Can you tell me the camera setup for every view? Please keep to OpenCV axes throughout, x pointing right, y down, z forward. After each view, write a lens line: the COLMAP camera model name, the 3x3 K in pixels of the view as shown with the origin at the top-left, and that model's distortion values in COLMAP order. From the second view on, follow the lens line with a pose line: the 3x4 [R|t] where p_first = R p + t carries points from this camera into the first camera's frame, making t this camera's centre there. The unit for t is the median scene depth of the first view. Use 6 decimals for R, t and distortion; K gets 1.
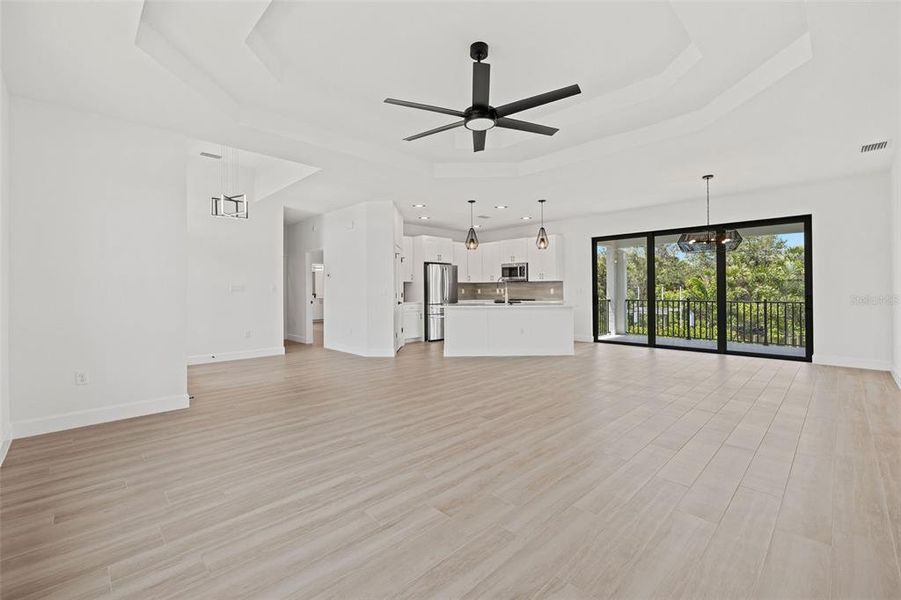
lens RADIAL K [[389.6, 0, 451.9], [0, 389.6, 294.5], [0, 0, 1]] dist [0.003016, -0.003313]
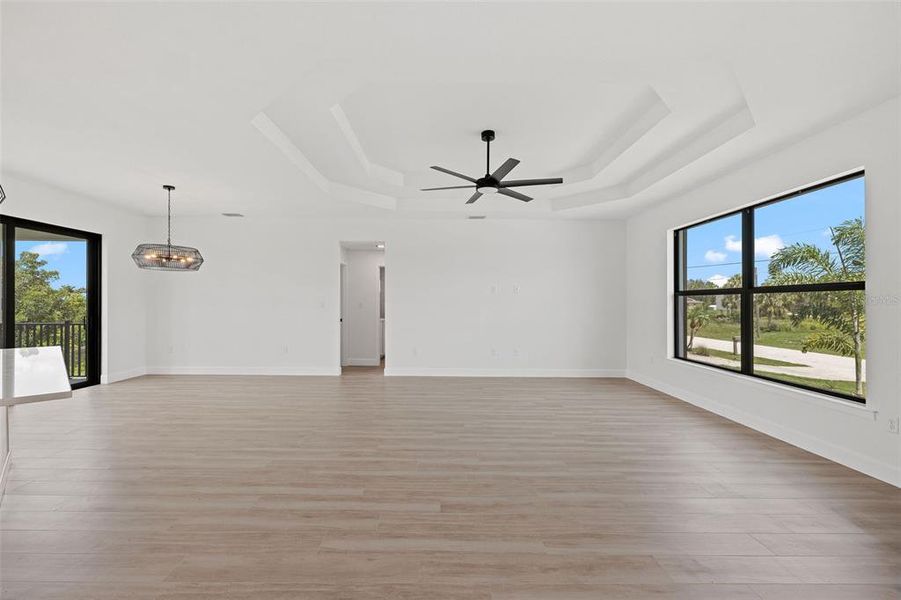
lens RADIAL K [[389.6, 0, 453.9], [0, 389.6, 305.5], [0, 0, 1]] dist [0.003016, -0.003313]
pose [[-0.723477, 0.002108, 0.690345, -0.273681], [0.008854, 0.999941, 0.006225, -0.016059], [-0.690291, 0.010616, -0.723454, 0.740903]]
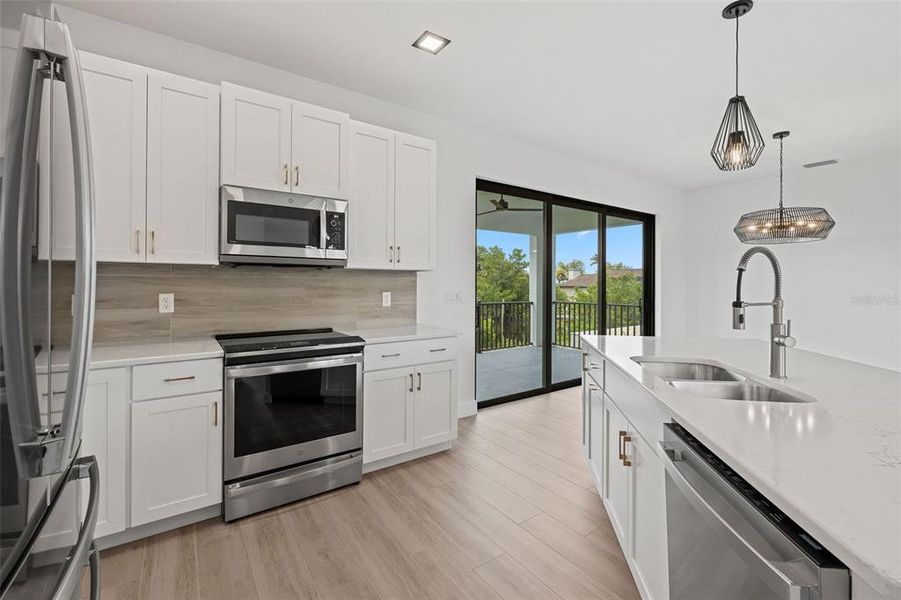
lens RADIAL K [[389.6, 0, 451.2], [0, 389.6, 285.0], [0, 0, 1]] dist [0.003016, -0.003313]
pose [[0.151728, 0.007101, 0.988397, -0.079389], [0.008105, 0.999932, -0.008429, -0.018745], [-0.988389, 0.009290, 0.151660, 0.907579]]
